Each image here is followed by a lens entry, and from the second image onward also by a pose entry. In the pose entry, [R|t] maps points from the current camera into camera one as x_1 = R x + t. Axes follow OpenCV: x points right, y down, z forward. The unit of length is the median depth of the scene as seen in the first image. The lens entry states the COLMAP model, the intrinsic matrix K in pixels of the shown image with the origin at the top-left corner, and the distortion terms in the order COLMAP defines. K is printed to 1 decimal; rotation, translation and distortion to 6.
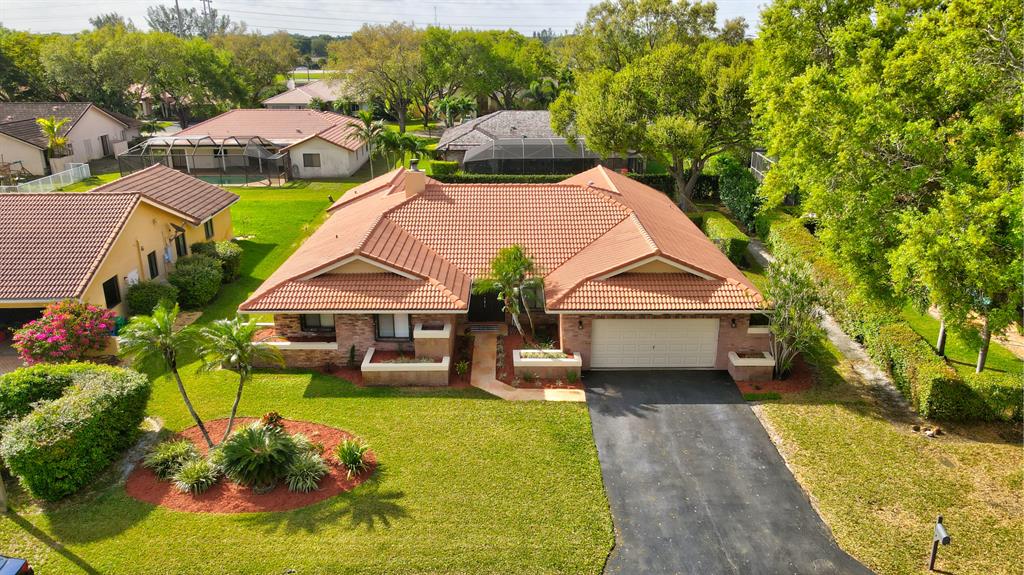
lens RADIAL K [[755.5, 0, 512.0], [0, 755.5, 287.5], [0, 0, 1]] dist [-0.017359, 0.050688]
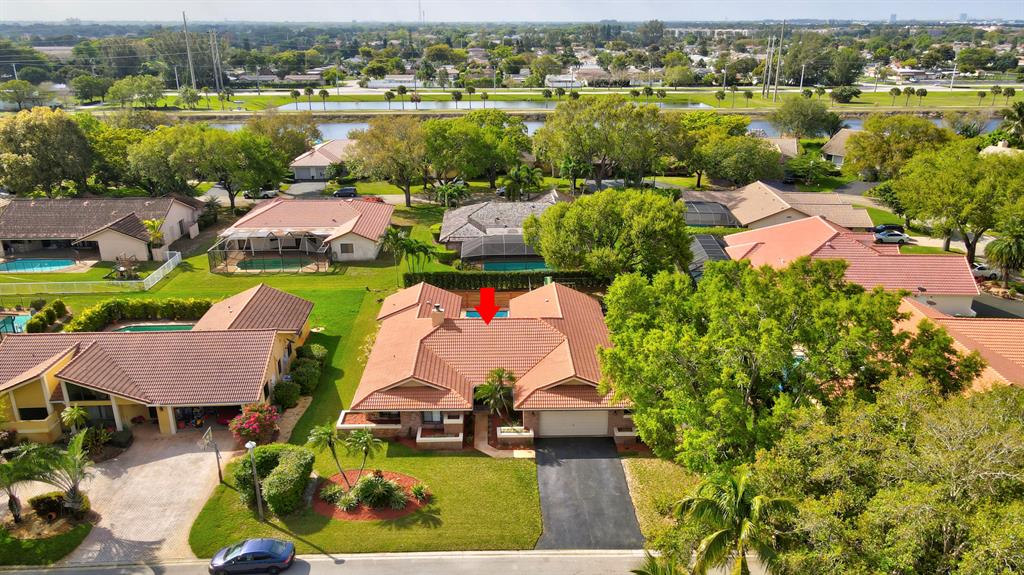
lens RADIAL K [[755.5, 0, 512.0], [0, 755.5, 287.5], [0, 0, 1]] dist [-0.017359, 0.050688]
pose [[0.999808, -0.006724, 0.018428, 0.006890], [0.006363, 0.999788, 0.019601, -0.307468], [-0.018556, -0.019480, 0.999638, -0.870718]]
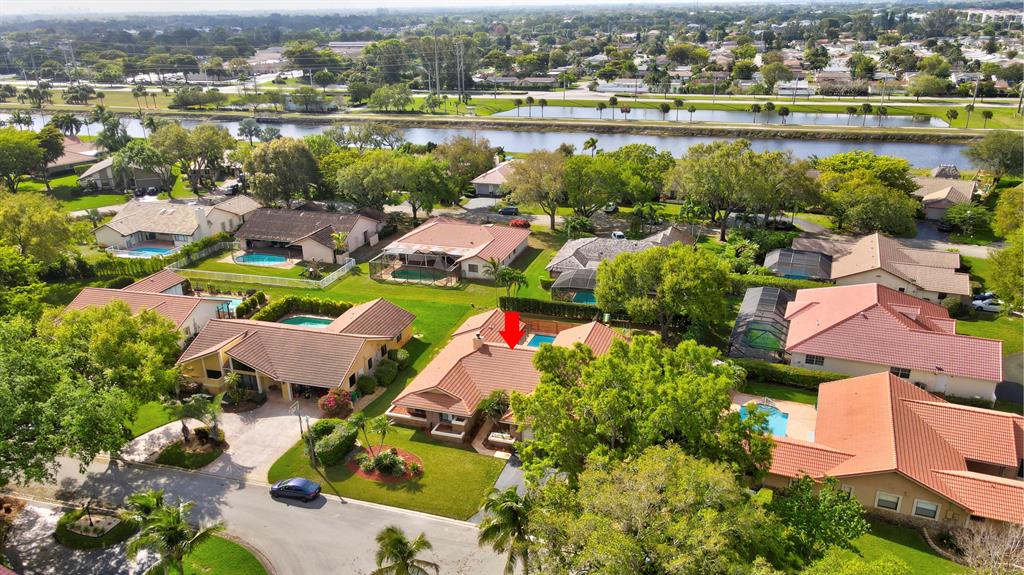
lens RADIAL K [[755.5, 0, 512.0], [0, 755.5, 287.5], [0, 0, 1]] dist [-0.017359, 0.050688]
pose [[0.947726, 0.097178, -0.303928, 0.814053], [-0.084272, 0.994905, 0.055329, -0.562145], [0.307756, -0.026824, 0.951087, -1.399783]]
